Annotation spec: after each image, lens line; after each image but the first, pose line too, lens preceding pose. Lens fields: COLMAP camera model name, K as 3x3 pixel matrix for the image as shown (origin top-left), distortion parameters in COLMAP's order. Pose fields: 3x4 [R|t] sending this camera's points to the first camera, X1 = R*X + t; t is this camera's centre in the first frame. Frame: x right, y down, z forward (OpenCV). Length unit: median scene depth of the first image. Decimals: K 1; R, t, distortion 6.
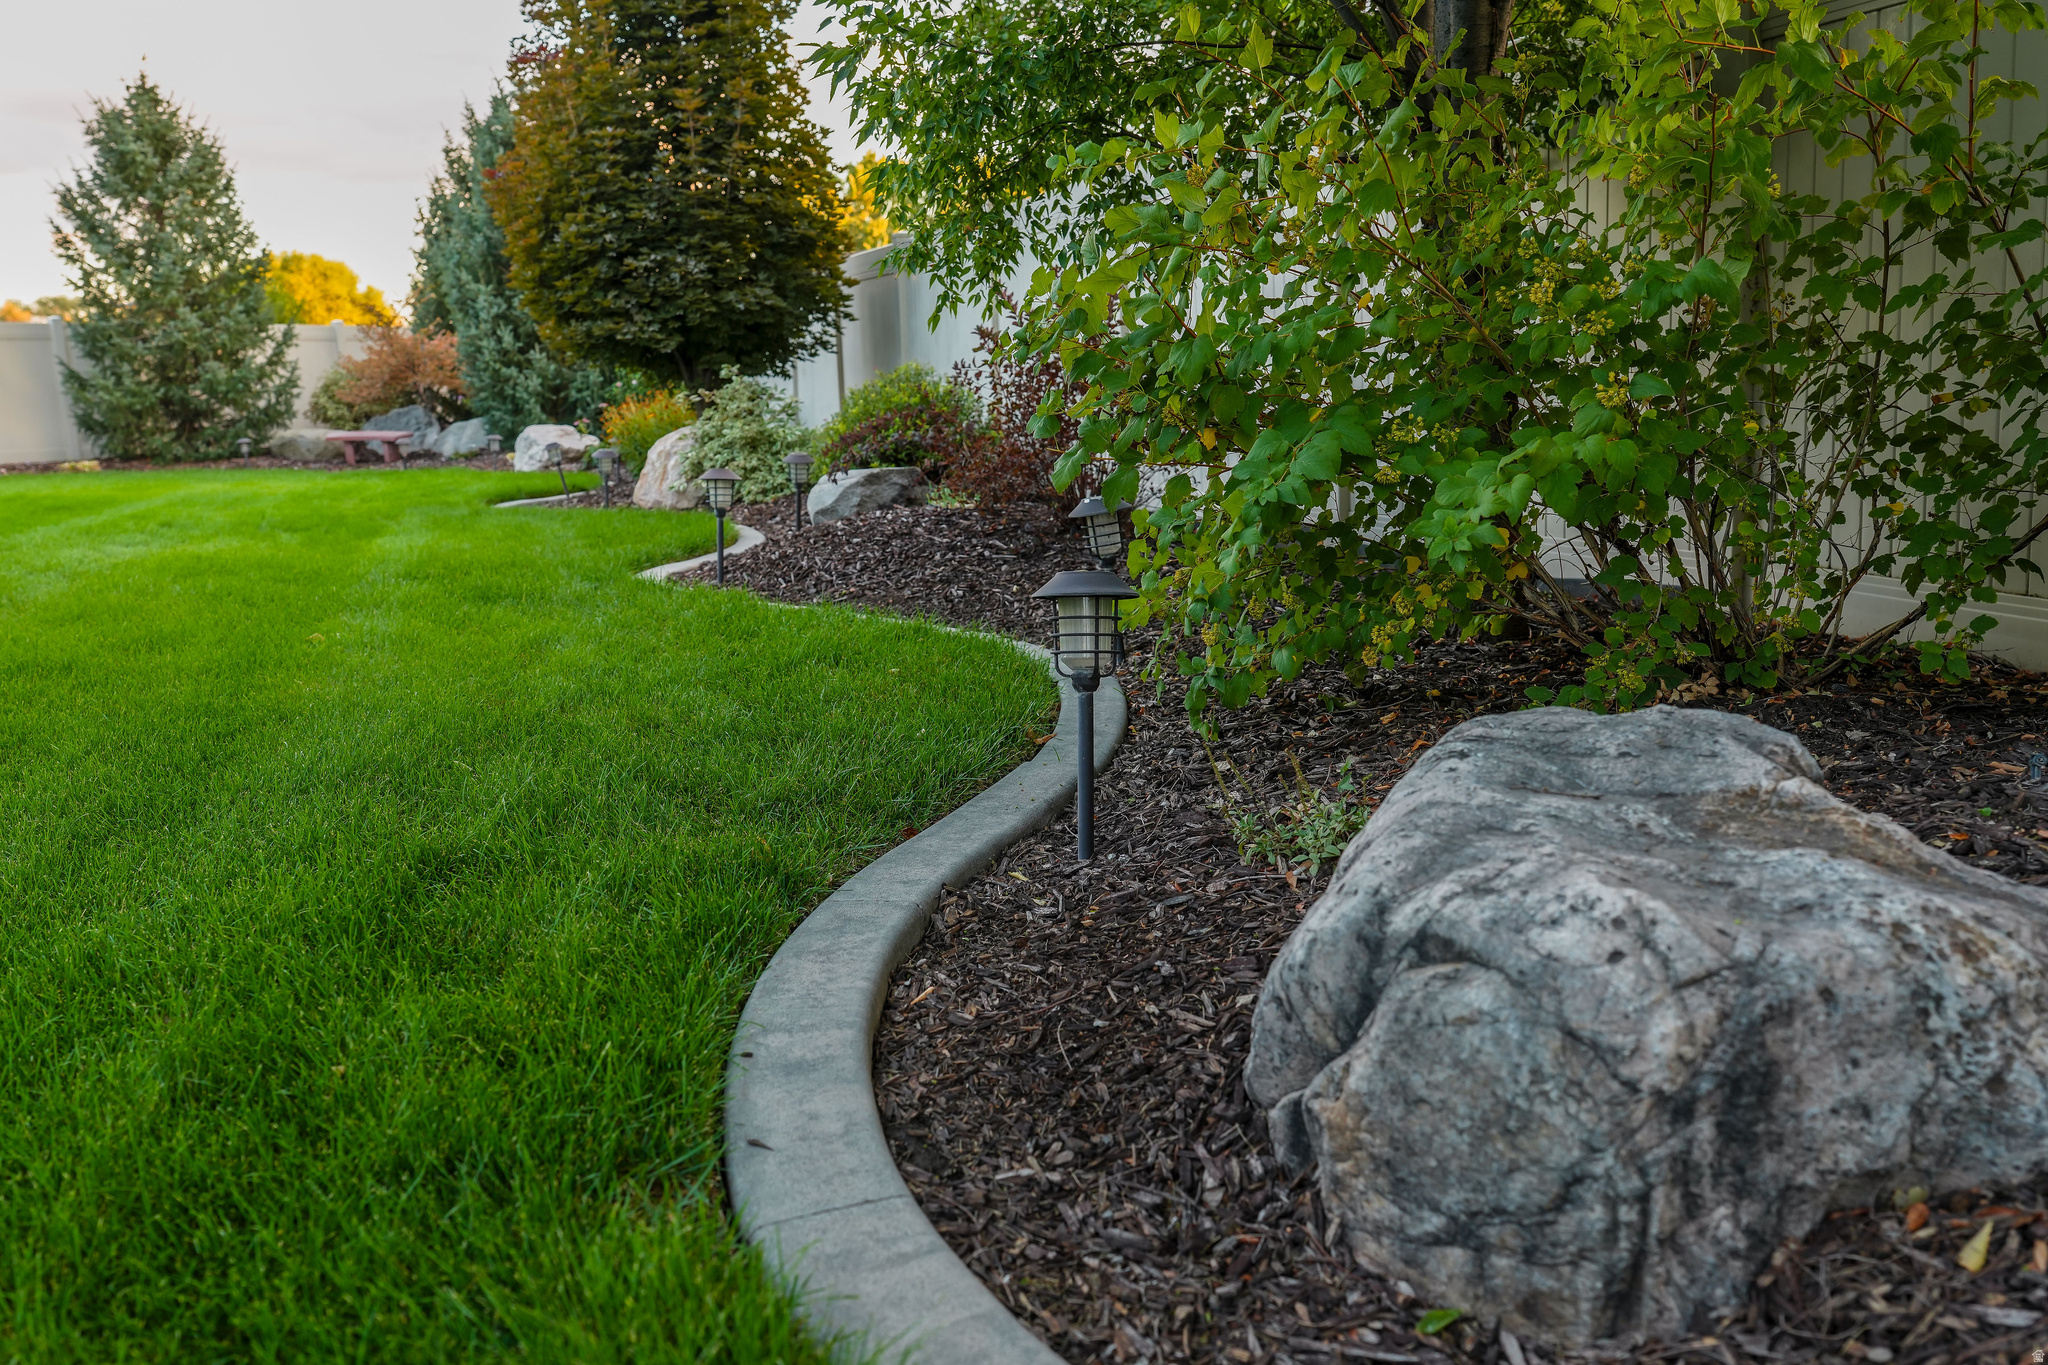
lens RADIAL K [[1712.7, 0, 1024.9], [0, 1712.7, 694.0], [0, 0, 1]] dist [-0.034558, 0.014417]
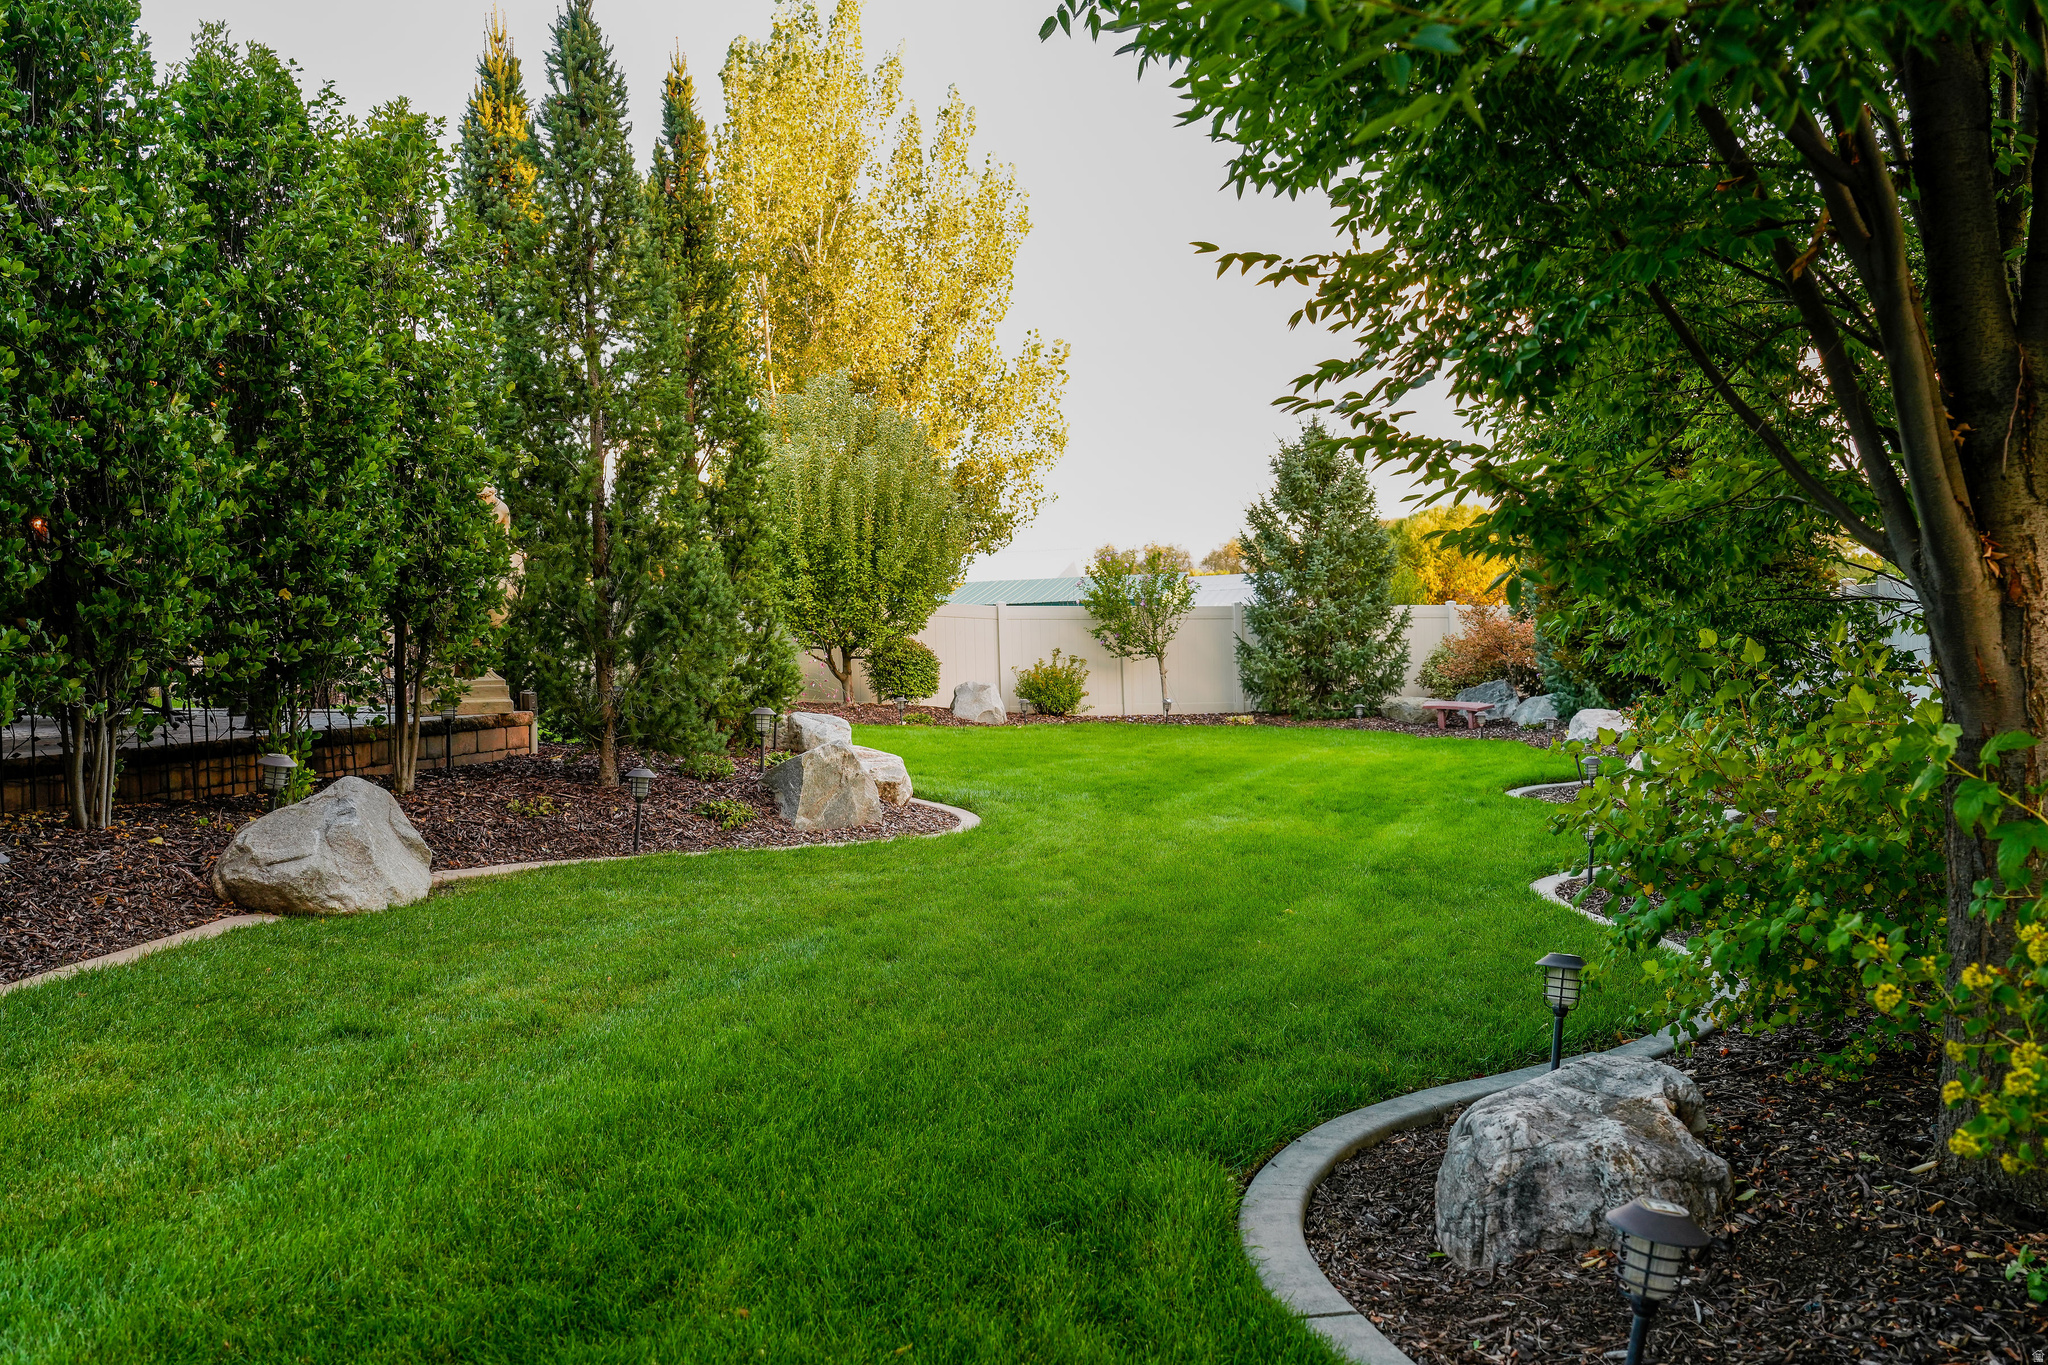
lens RADIAL K [[1712.7, 0, 1024.9], [0, 1712.7, 694.0], [0, 0, 1]] dist [-0.034558, 0.014417]
pose [[0.795493, 0.041691, -0.604527, 0.101259], [-0.120051, 0.988699, -0.089789, -0.016704], [0.593952, 0.144000, 0.791508, -0.133584]]
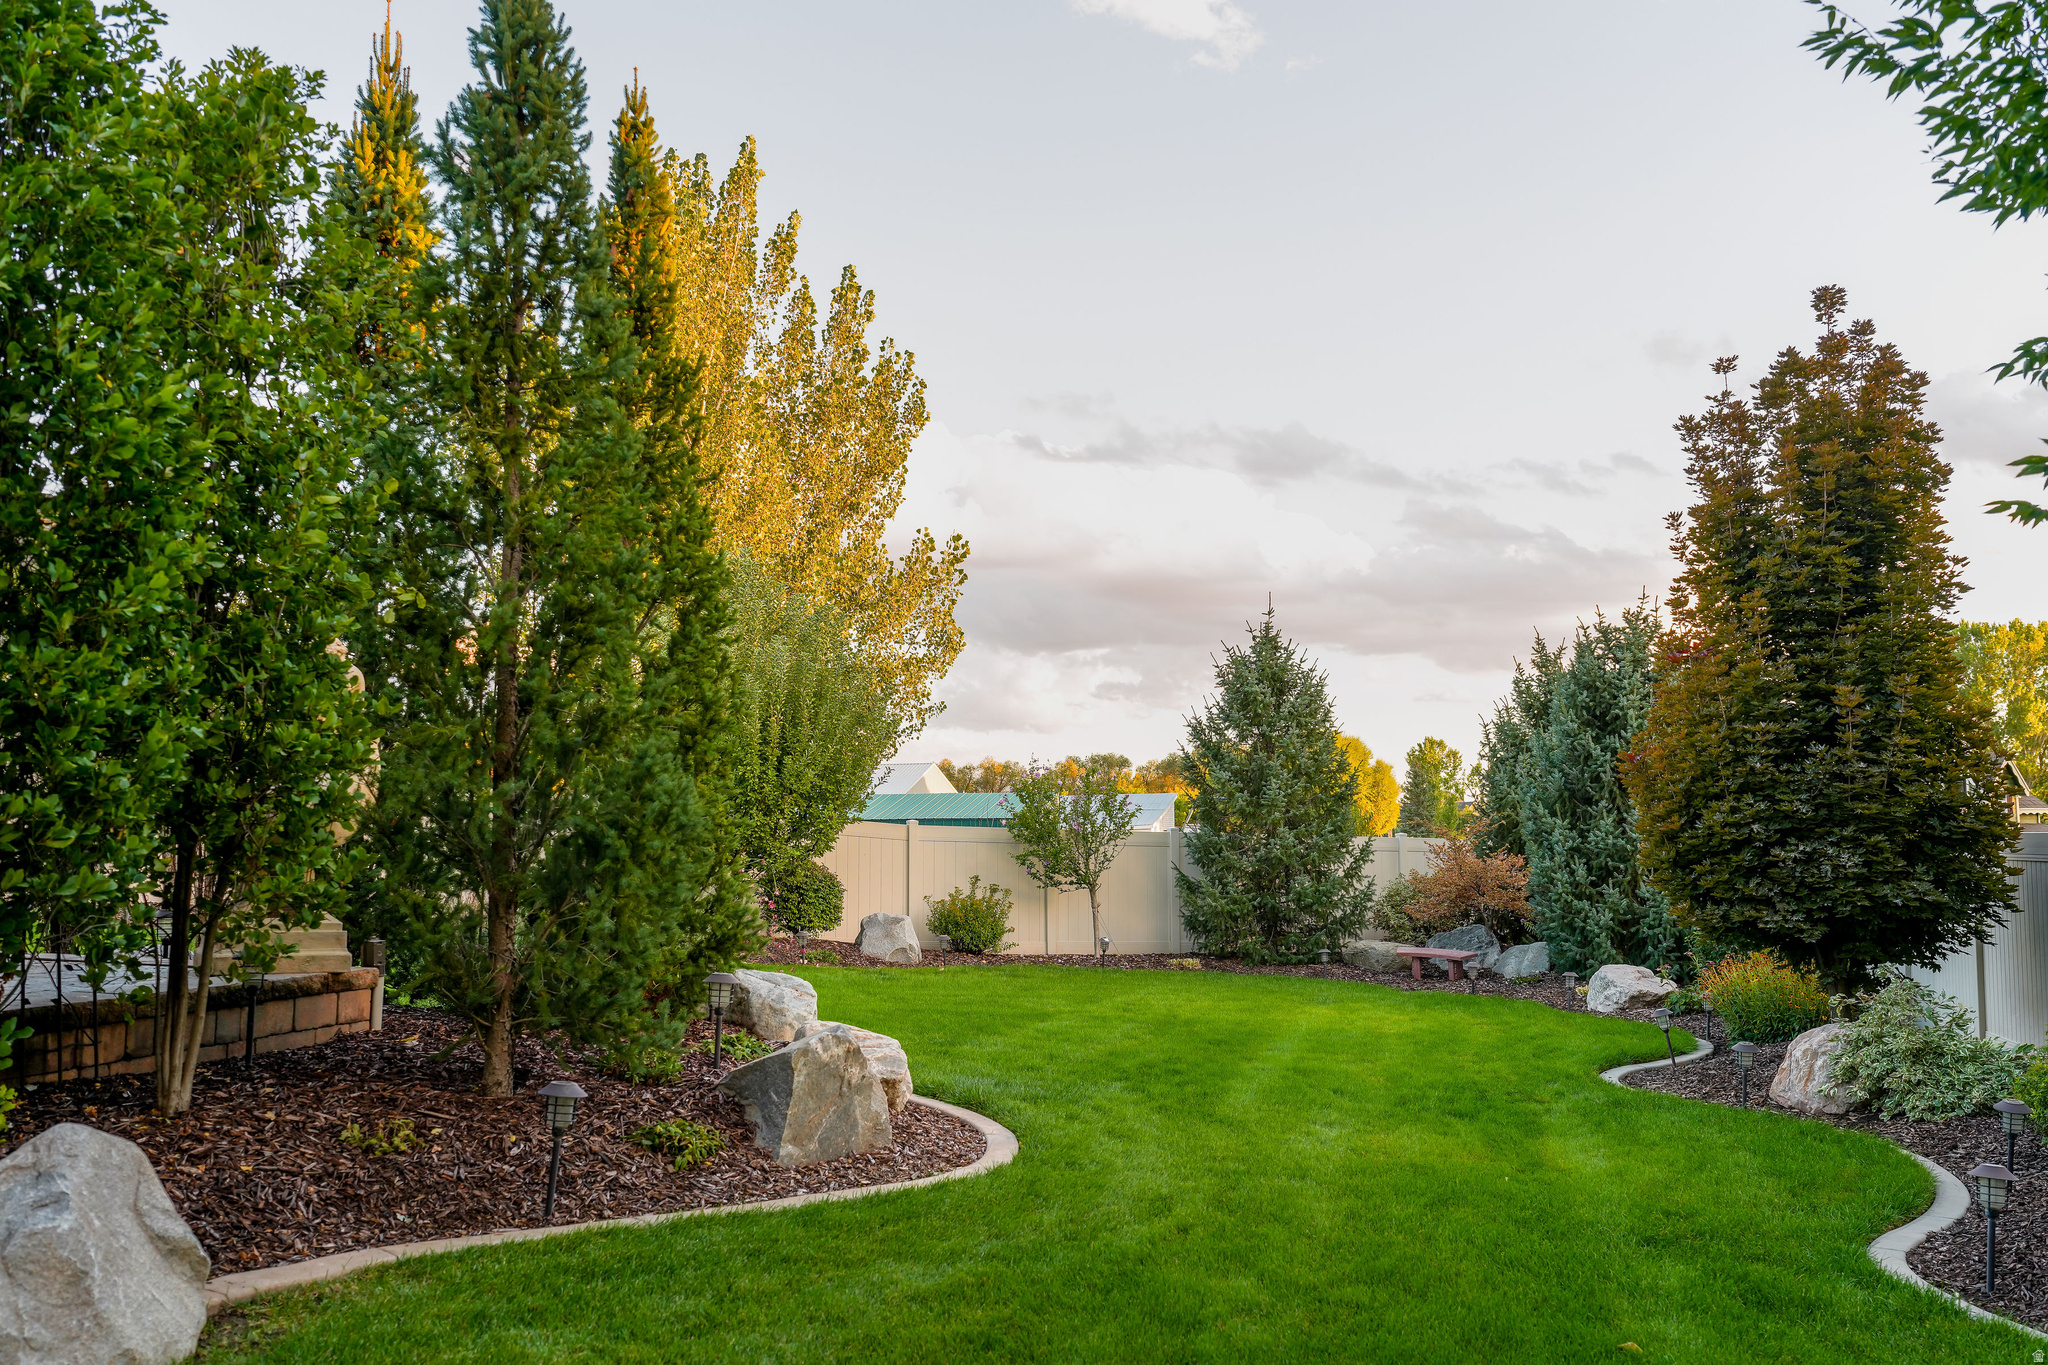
lens RADIAL K [[1712.7, 0, 1024.9], [0, 1712.7, 694.0], [0, 0, 1]] dist [-0.034558, 0.014417]
pose [[0.851805, -0.004460, -0.523839, -0.051324], [-0.133693, 0.965000, -0.225613, -0.036170], [0.506511, 0.262212, 0.821396, -0.036200]]
